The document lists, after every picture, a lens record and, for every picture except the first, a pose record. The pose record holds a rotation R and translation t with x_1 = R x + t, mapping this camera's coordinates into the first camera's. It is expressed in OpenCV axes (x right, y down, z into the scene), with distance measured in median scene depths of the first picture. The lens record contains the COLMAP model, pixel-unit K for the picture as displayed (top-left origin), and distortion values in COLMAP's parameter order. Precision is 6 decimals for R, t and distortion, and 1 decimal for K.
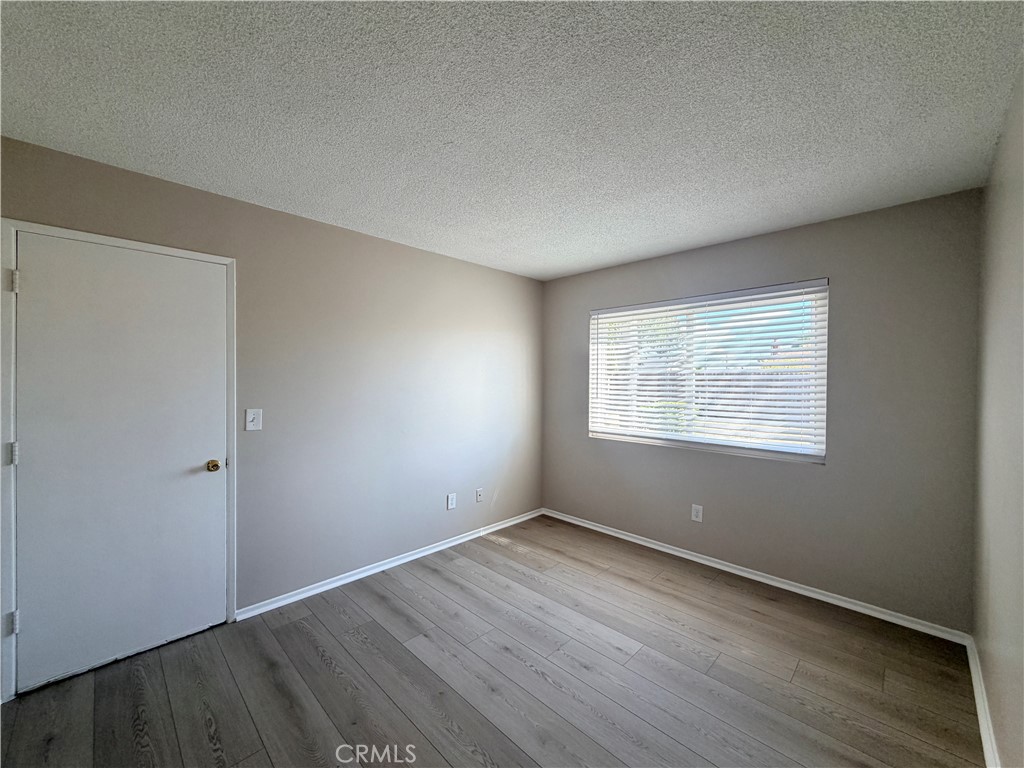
lens RADIAL K [[405.0, 0, 511.1], [0, 405.0, 384.5], [0, 0, 1]] dist [-0.001357, -0.000081]
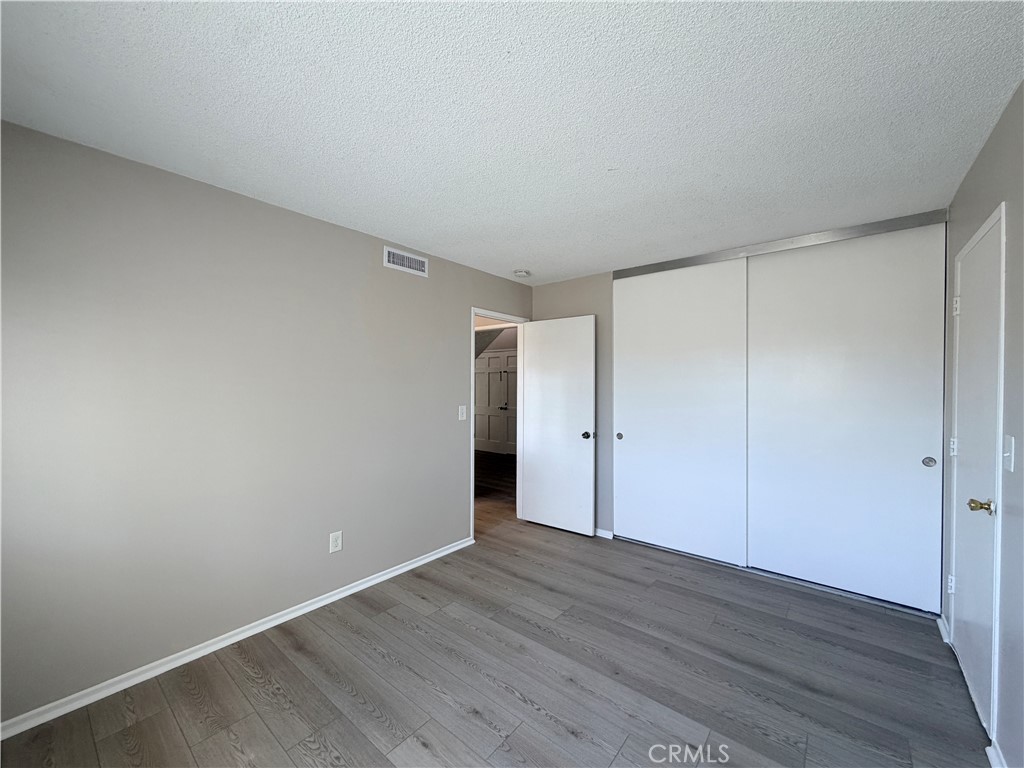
lens RADIAL K [[405.0, 0, 511.1], [0, 405.0, 384.5], [0, 0, 1]] dist [-0.001357, -0.000081]
pose [[-0.995021, -0.008619, -0.099297, 0.210794], [-0.009789, 0.999888, 0.011300, -0.017354], [0.099189, 0.012215, -0.994994, 1.931403]]
